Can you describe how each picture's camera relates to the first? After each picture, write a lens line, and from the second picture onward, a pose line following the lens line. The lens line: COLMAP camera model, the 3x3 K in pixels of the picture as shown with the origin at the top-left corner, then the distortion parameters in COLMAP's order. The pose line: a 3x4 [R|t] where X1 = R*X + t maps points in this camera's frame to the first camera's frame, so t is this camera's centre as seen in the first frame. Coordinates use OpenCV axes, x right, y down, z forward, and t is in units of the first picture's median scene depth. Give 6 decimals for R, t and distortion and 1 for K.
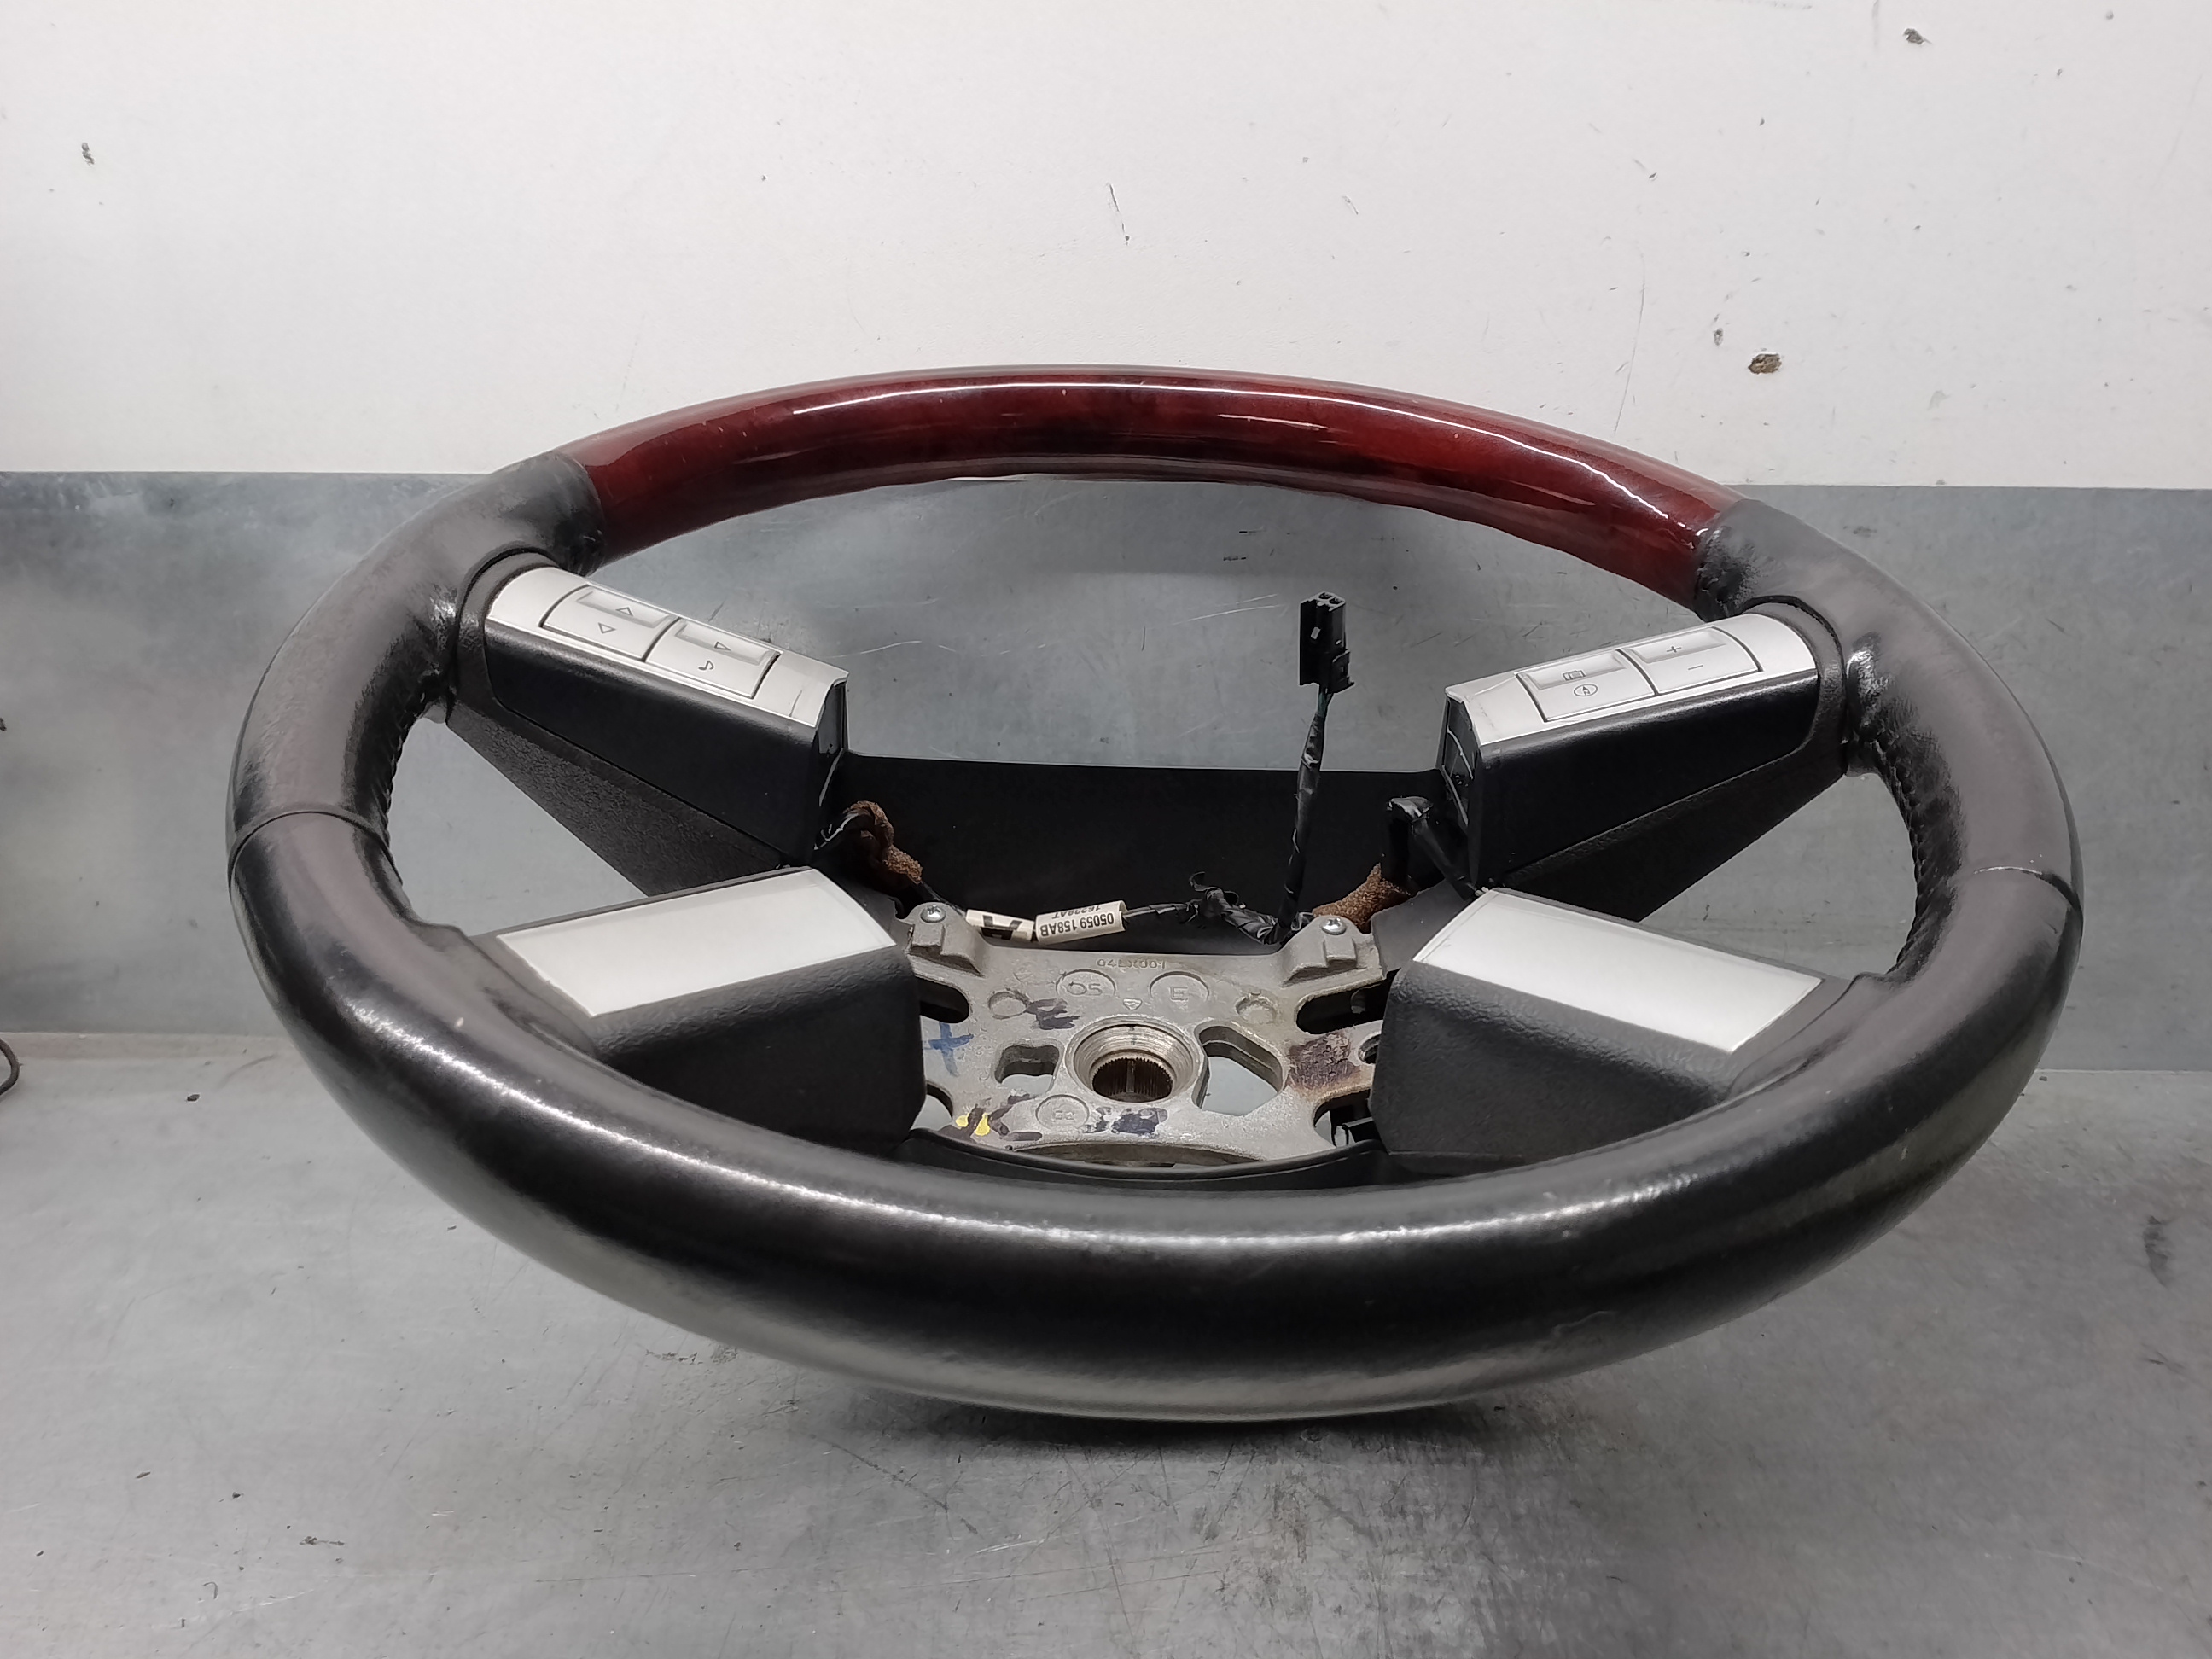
lens RADIAL K [[1778.1, 0, 1115.8], [0, 1778.1, 833.9], [0, 0, 1]] dist [0.036105, -0.107853]
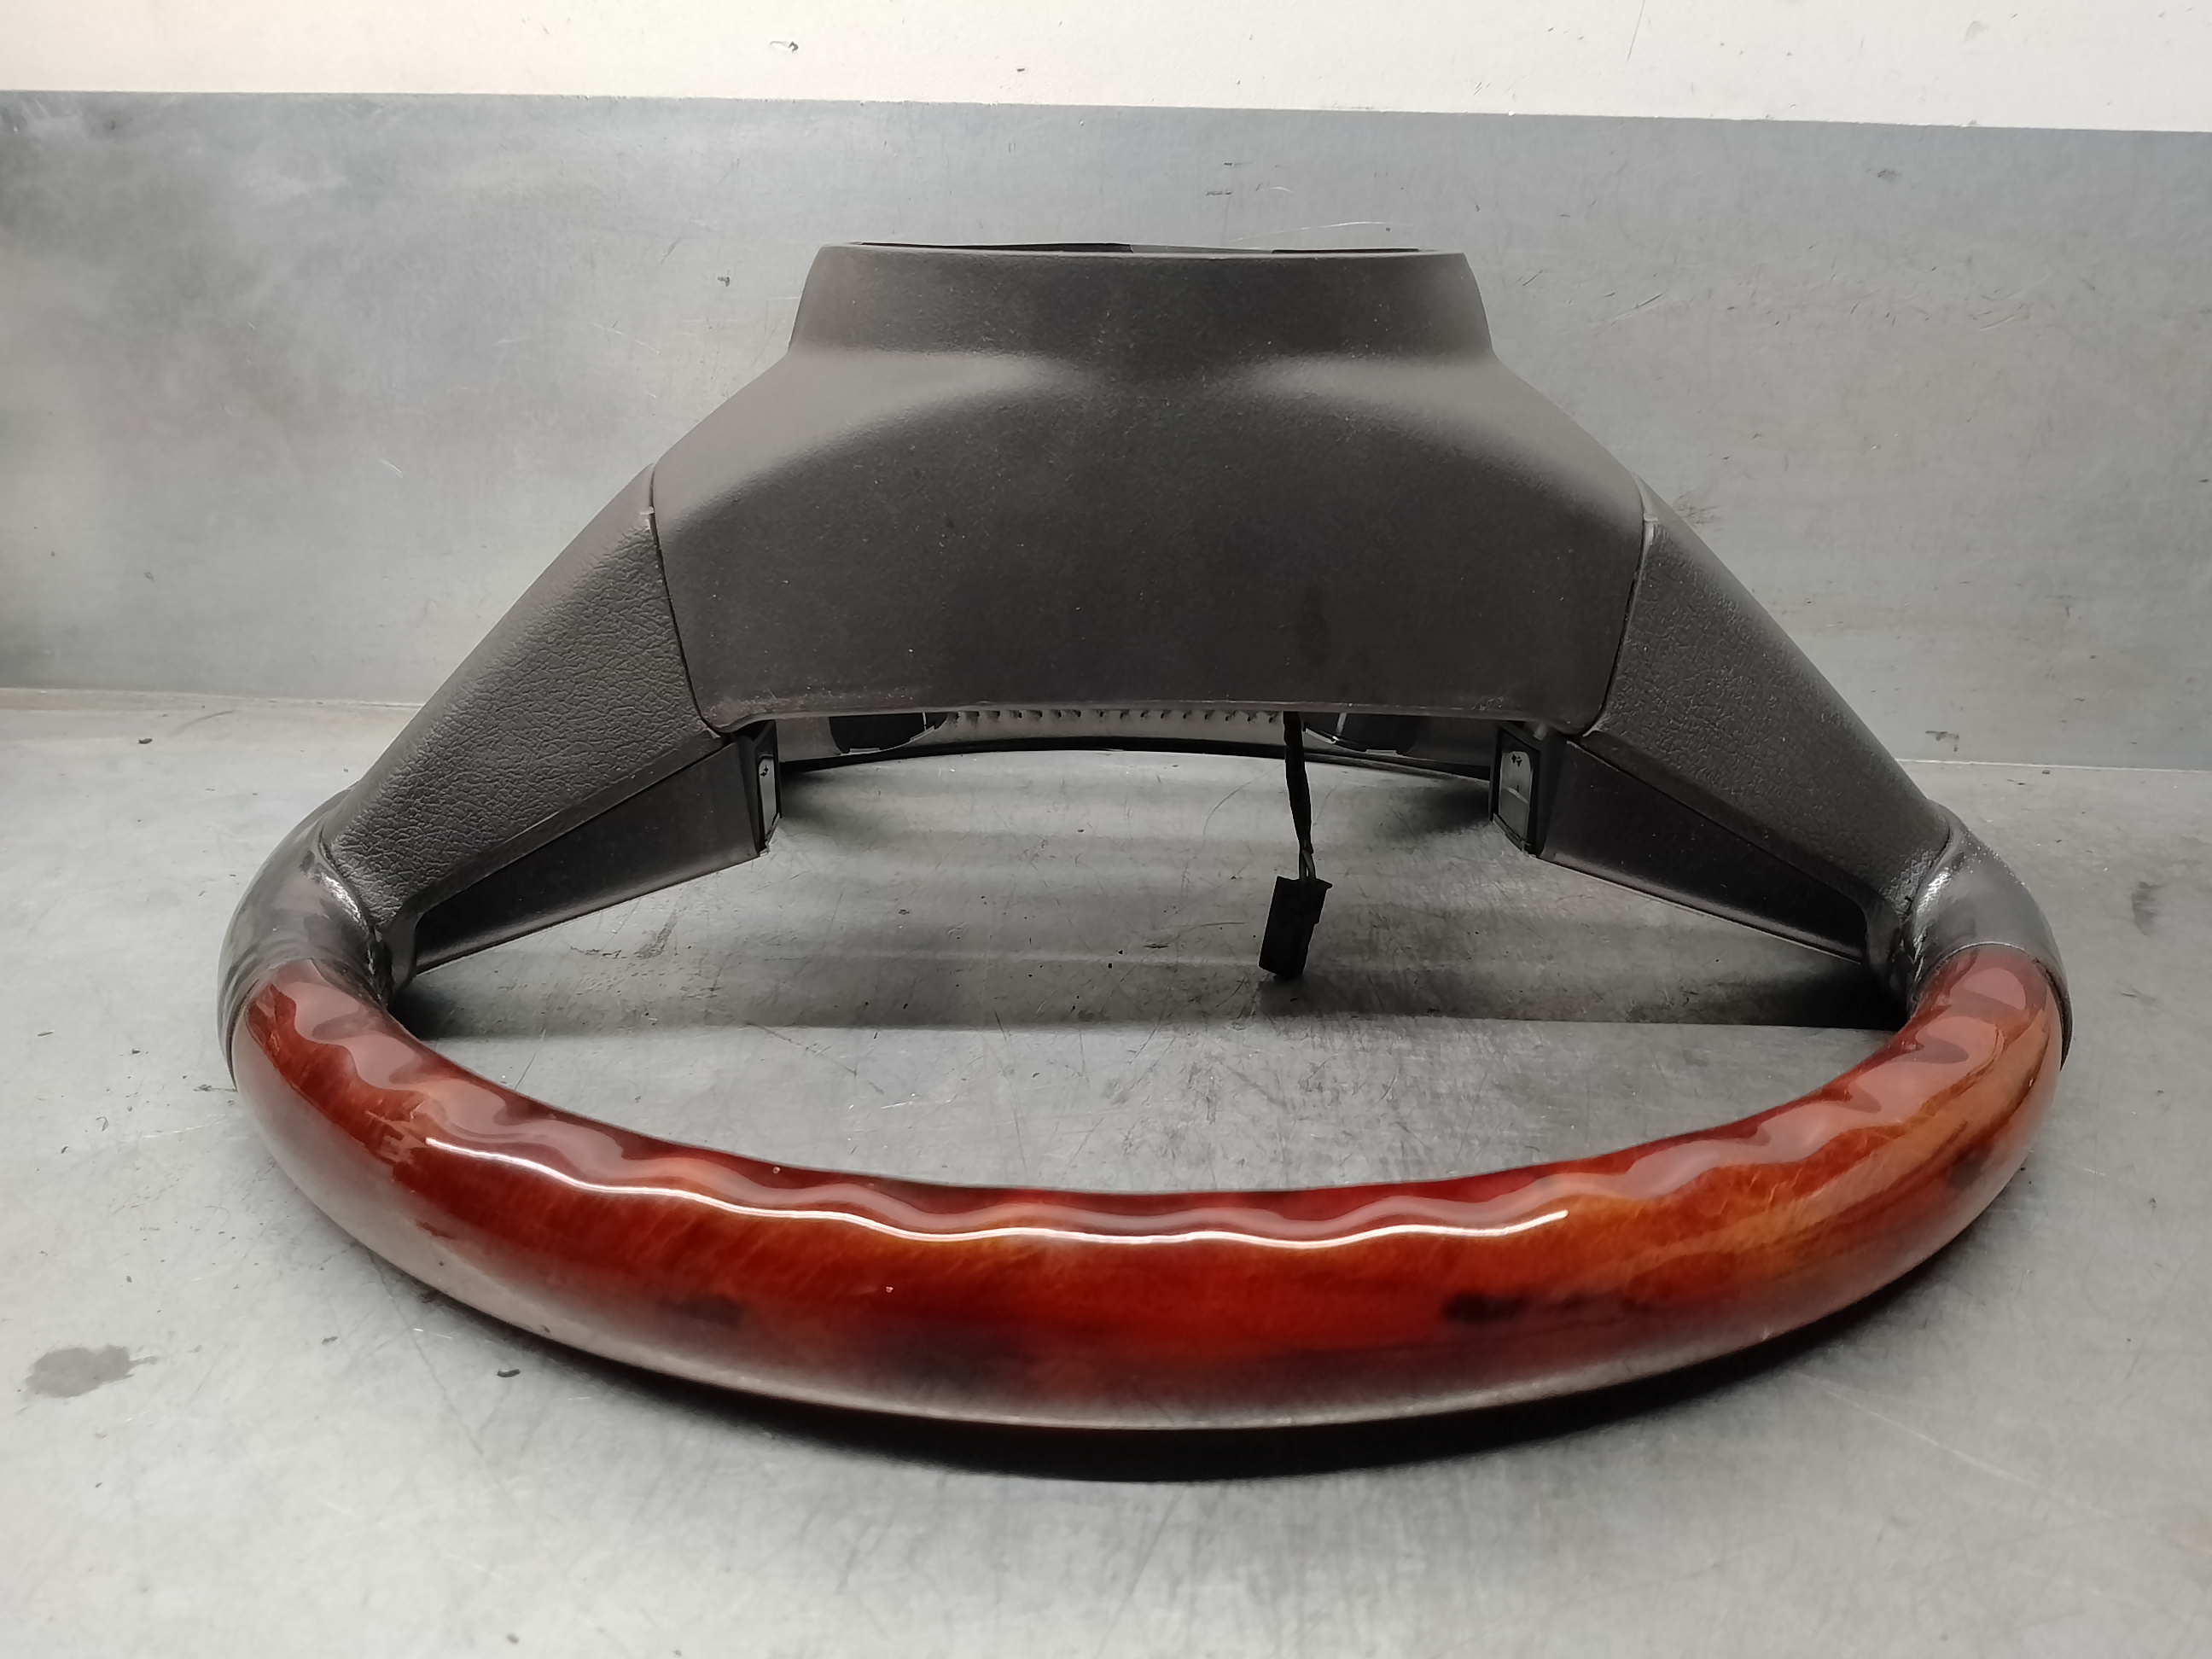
lens RADIAL K [[1777.0, 0, 1123.3], [0, 1777.0, 831.4], [0, 0, 1]] dist [0.045276, -0.109389]
pose [[0.999559, 0.022725, -0.019125, 0.046234], [-0.020775, 0.995103, 0.096639, 0.100112], [0.021227, -0.096199, 0.995136, 0.027319]]
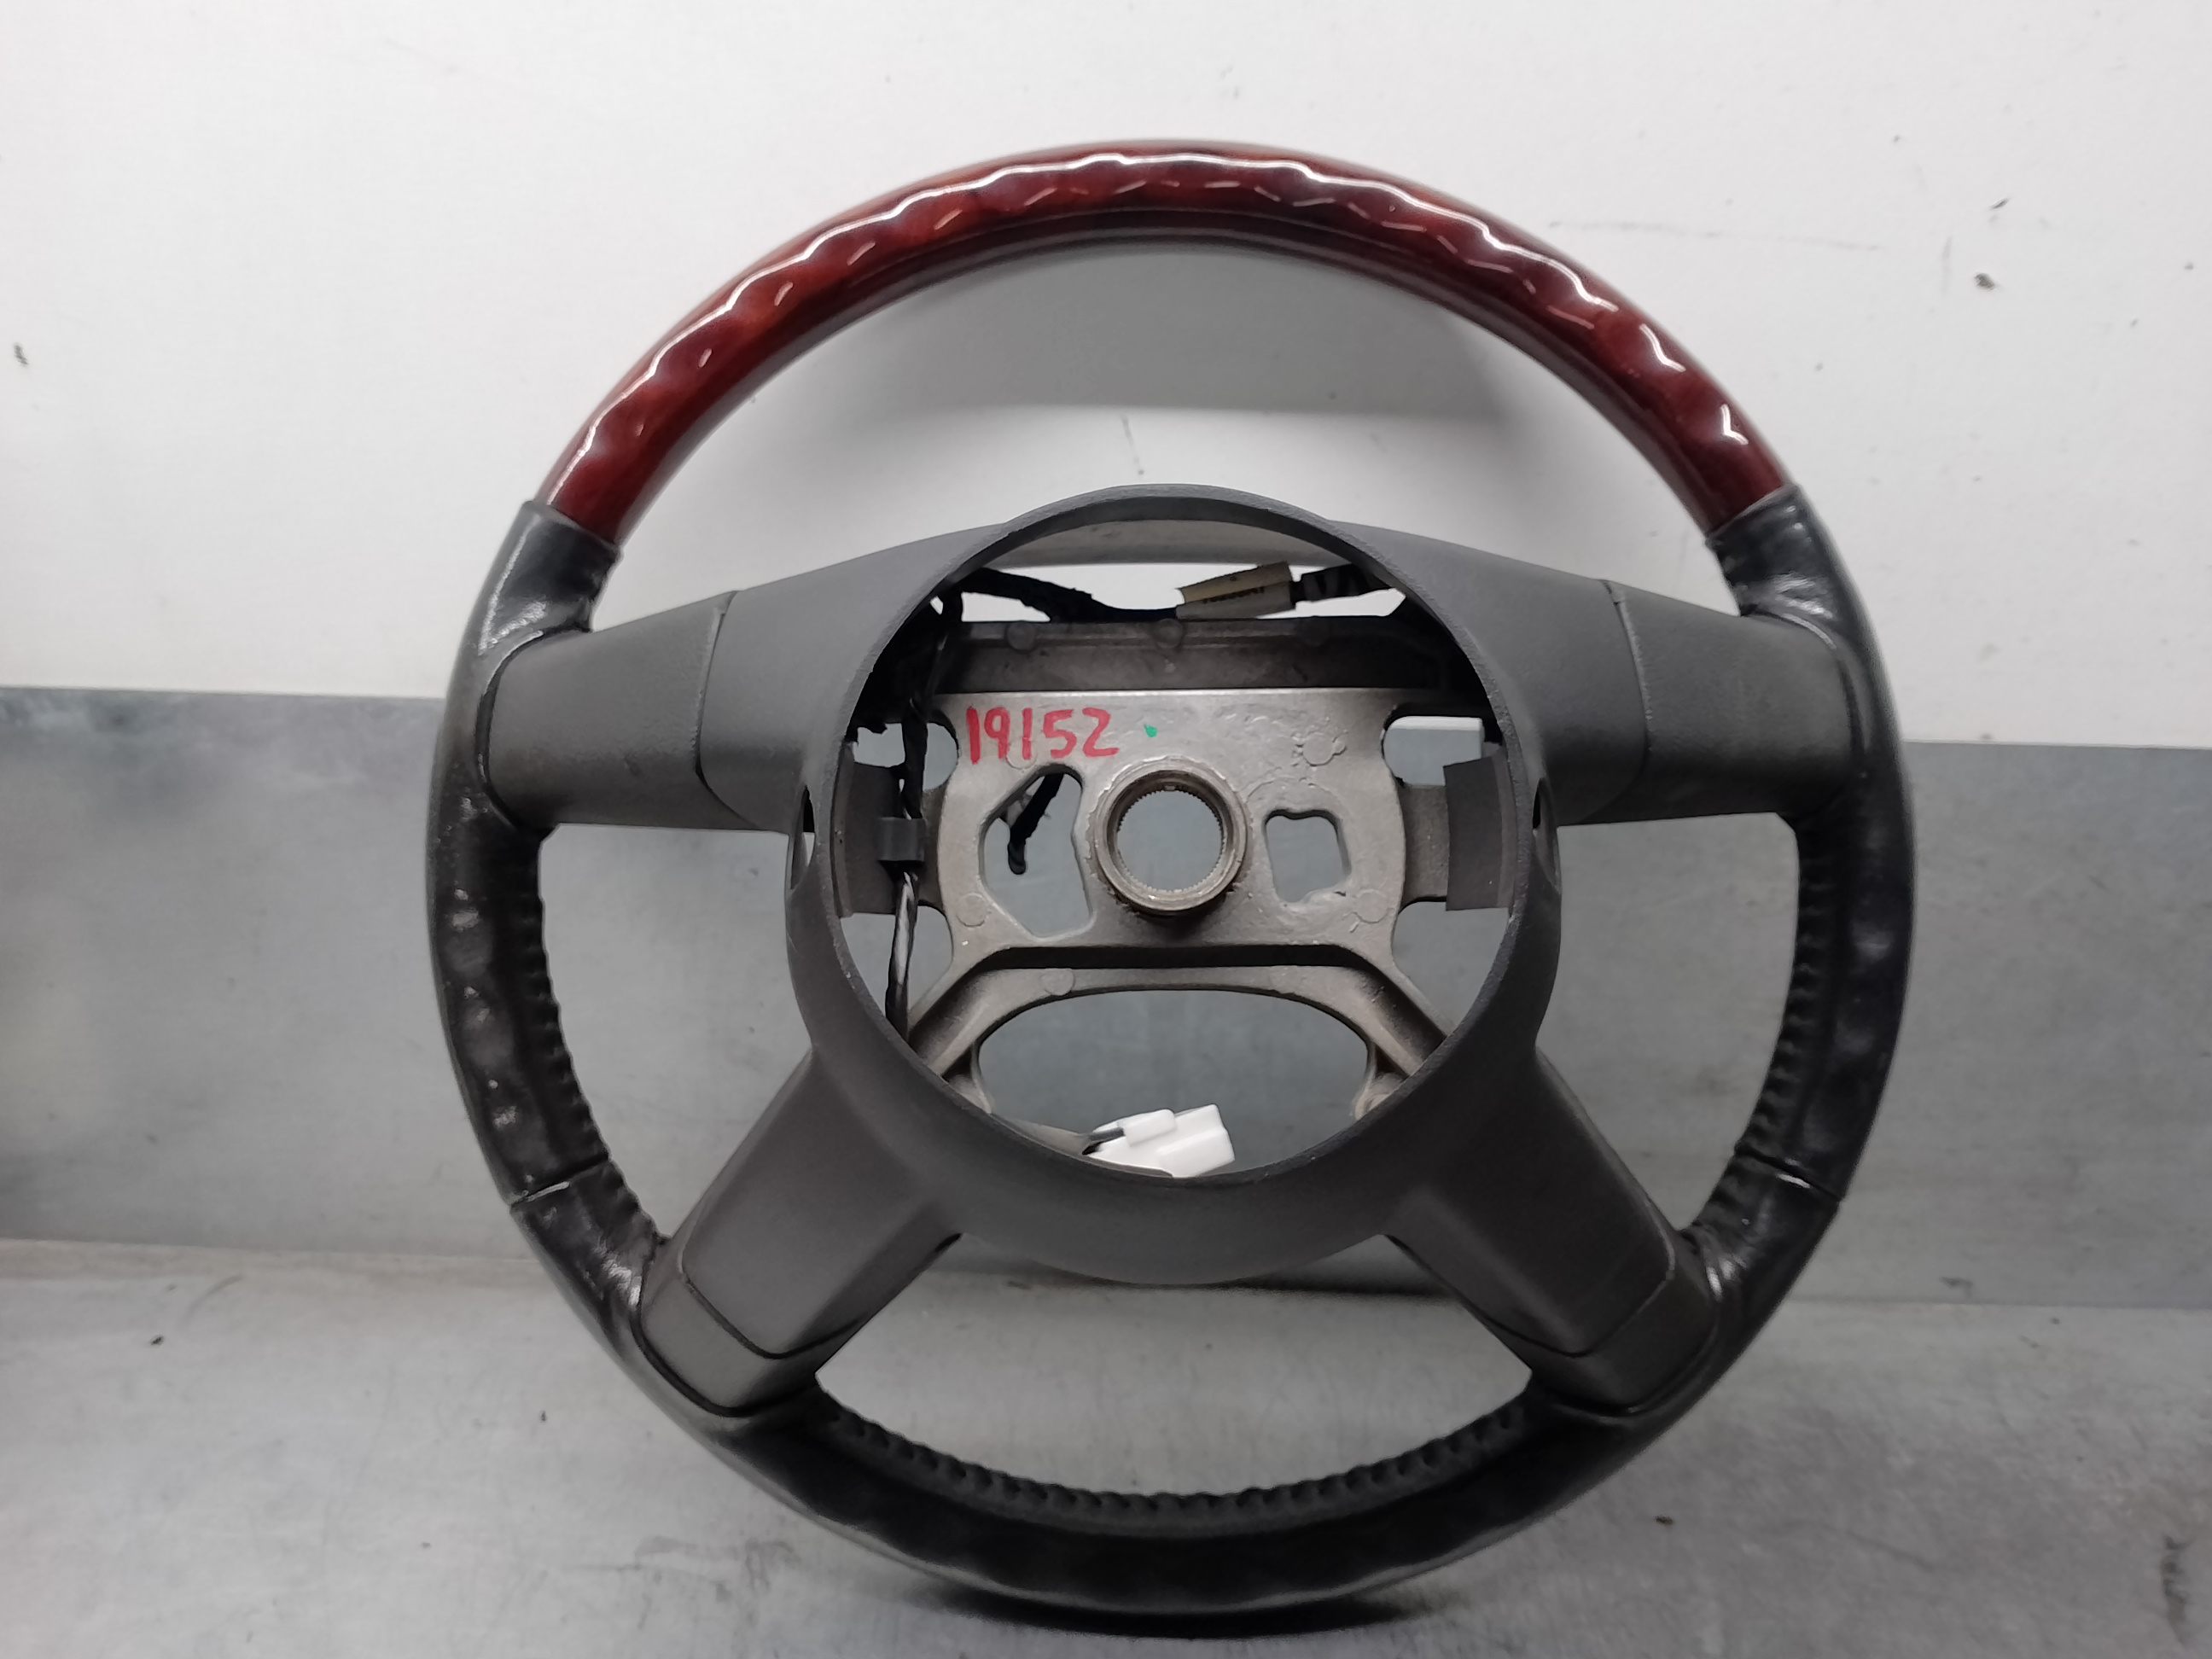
lens RADIAL K [[1804.6, 0, 1118.0], [0, 1804.6, 823.1], [0, 0, 1]] dist [-0.038846, -0.005857]
pose [[0.999744, 0.013472, 0.018189, -0.021431], [-0.014565, 0.998008, 0.061387, -0.218386], [-0.017326, -0.061636, 0.997948, 0.052557]]
